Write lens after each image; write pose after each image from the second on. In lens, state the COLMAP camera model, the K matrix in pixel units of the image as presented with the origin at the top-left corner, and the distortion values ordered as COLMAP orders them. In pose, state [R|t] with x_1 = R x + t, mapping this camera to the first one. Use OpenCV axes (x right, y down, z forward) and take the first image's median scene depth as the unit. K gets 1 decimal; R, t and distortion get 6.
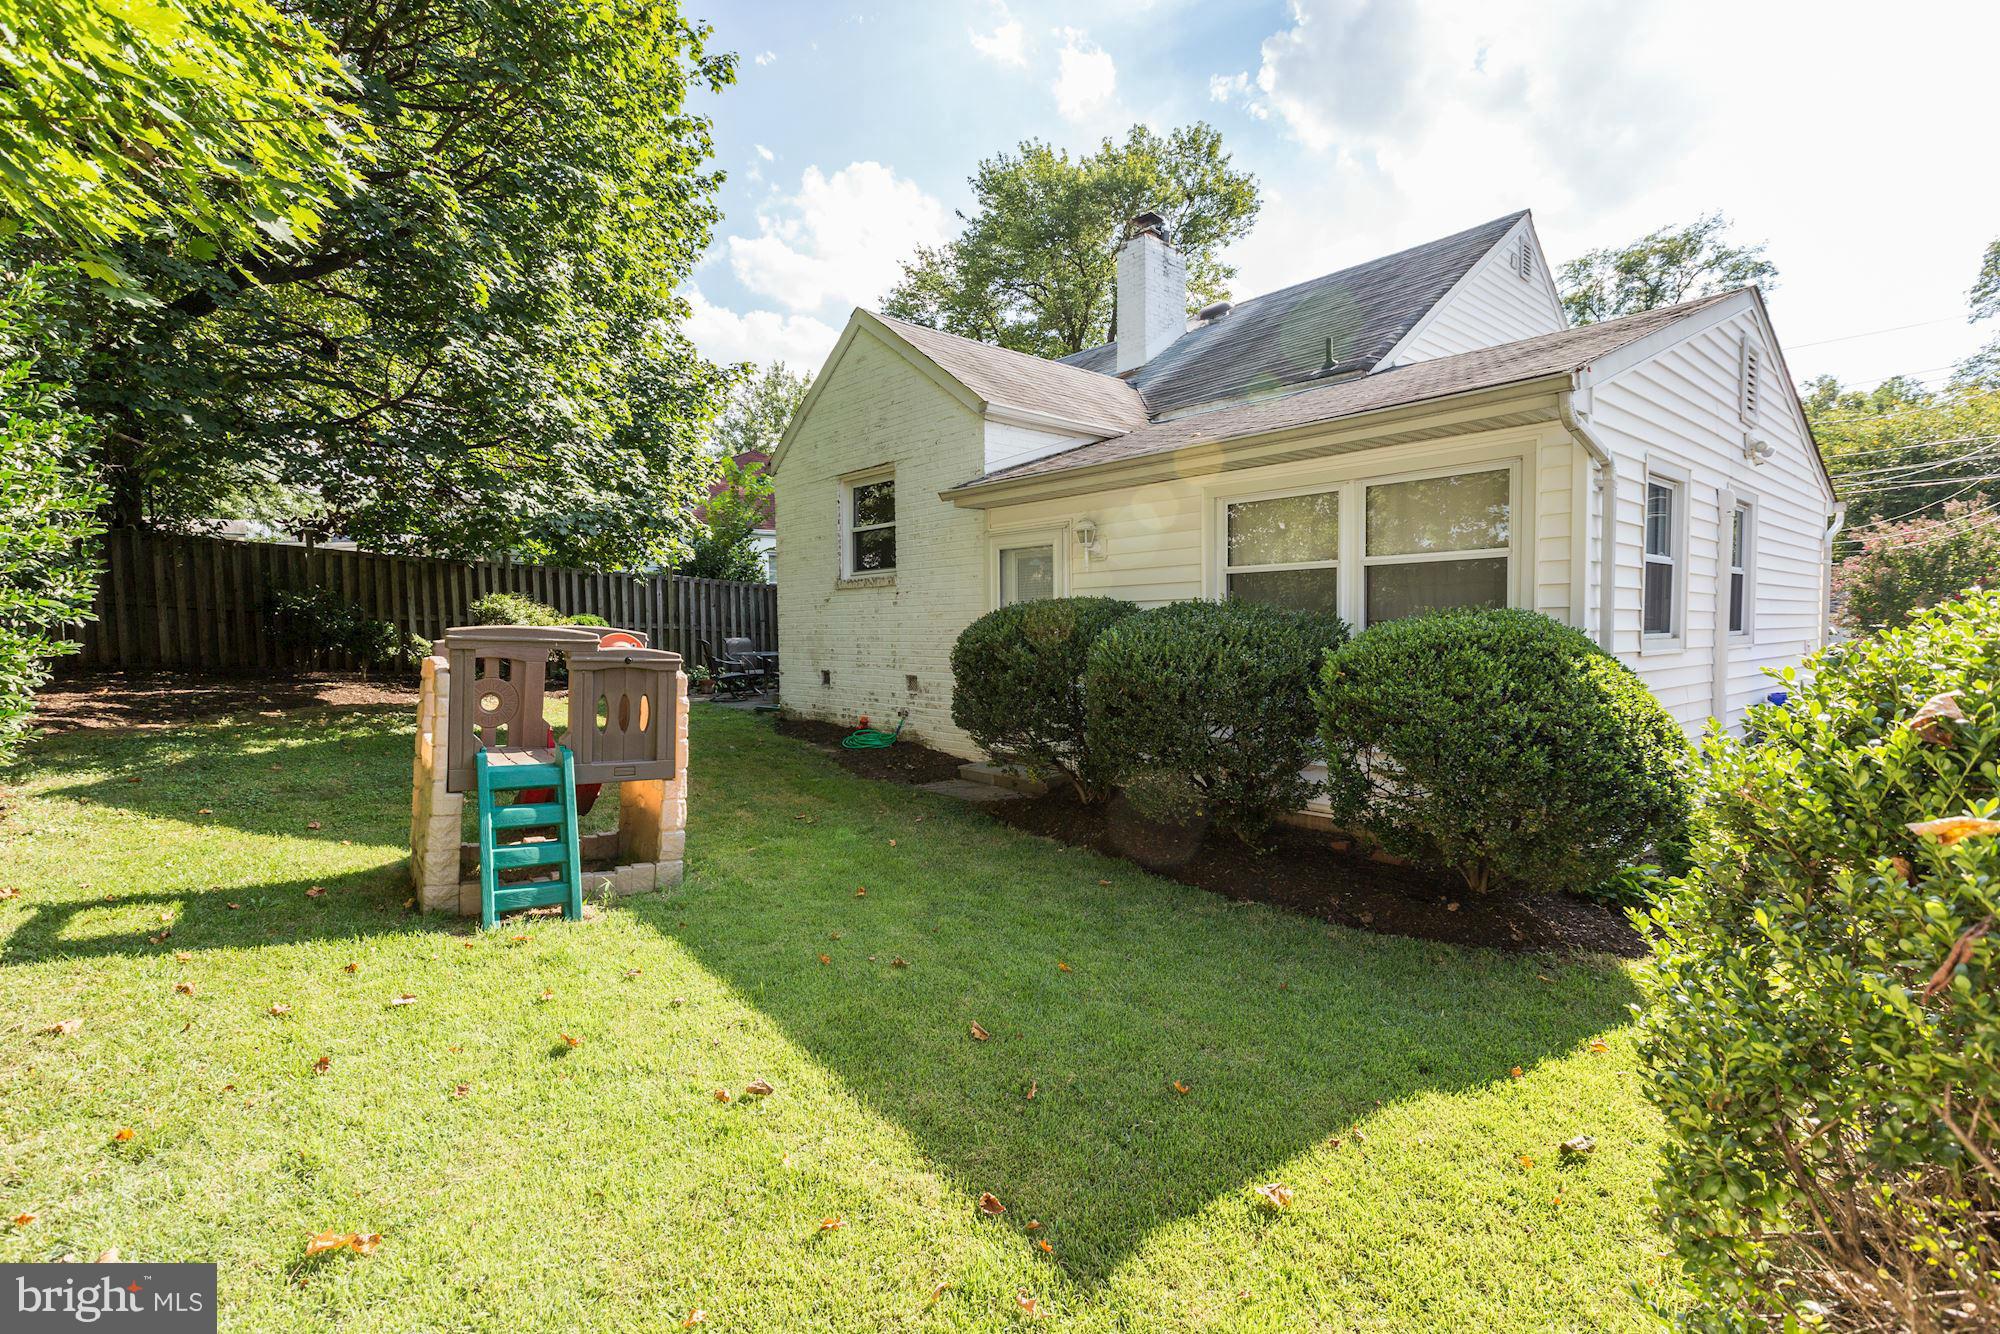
lens RADIAL K [[913.8, 0, 1003.3], [0, 913.8, 660.4], [0, 0, 1]] dist [0.002931, 0.000686]
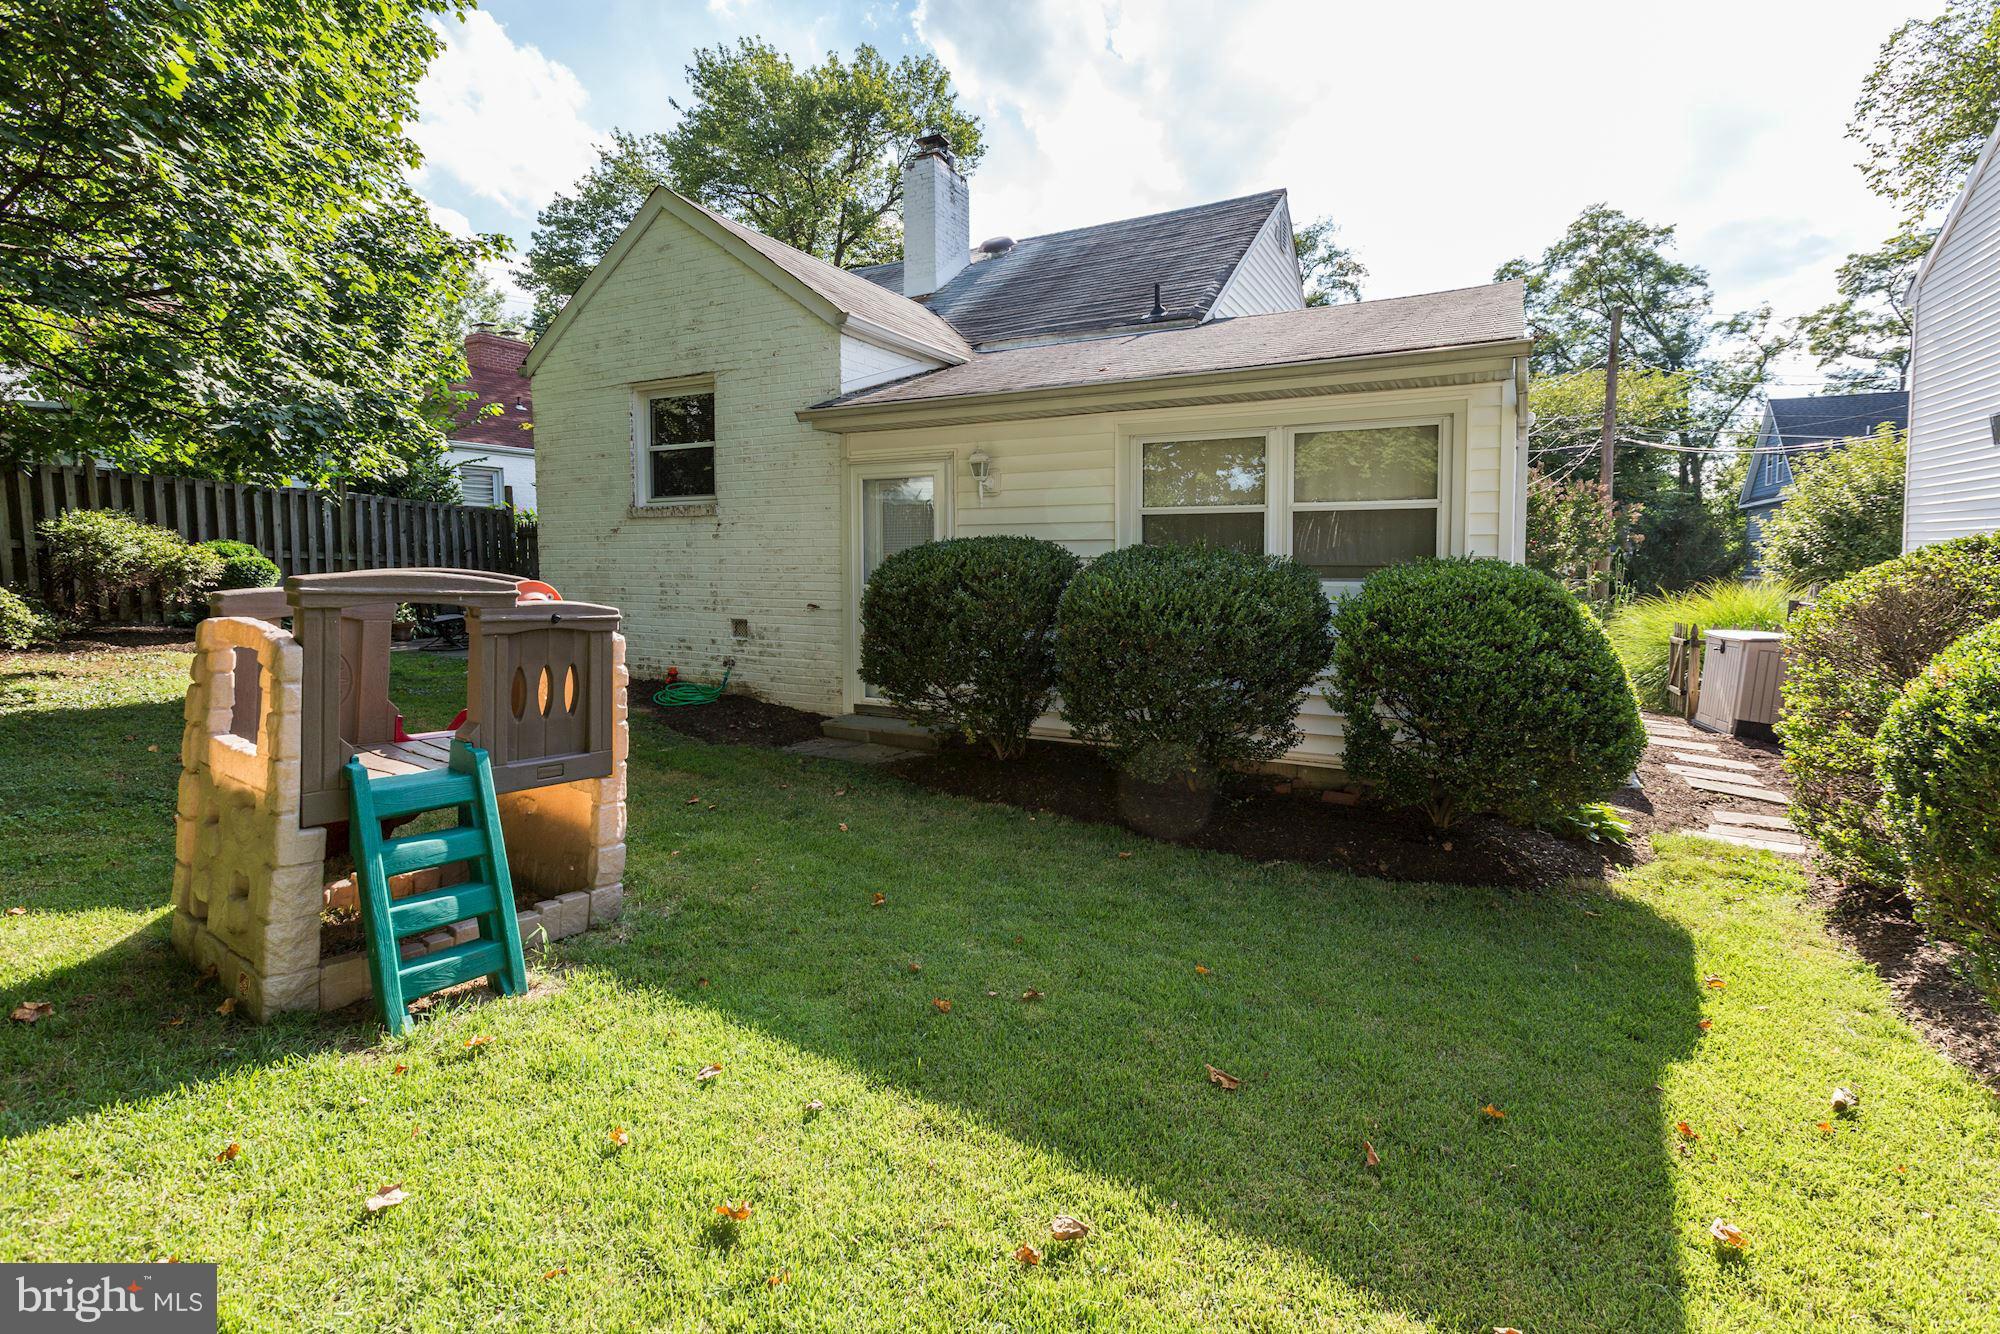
lens RADIAL K [[906.0, 0, 991.7], [0, 906.0, 600.2], [0, 0, 1]] dist [0.004632, -0.000745]
pose [[0.940095, -0.006746, 0.340845, -0.164038], [0.002758, 0.999922, 0.012184, -0.011279], [-0.340901, -0.010514, 0.940040, 0.102121]]
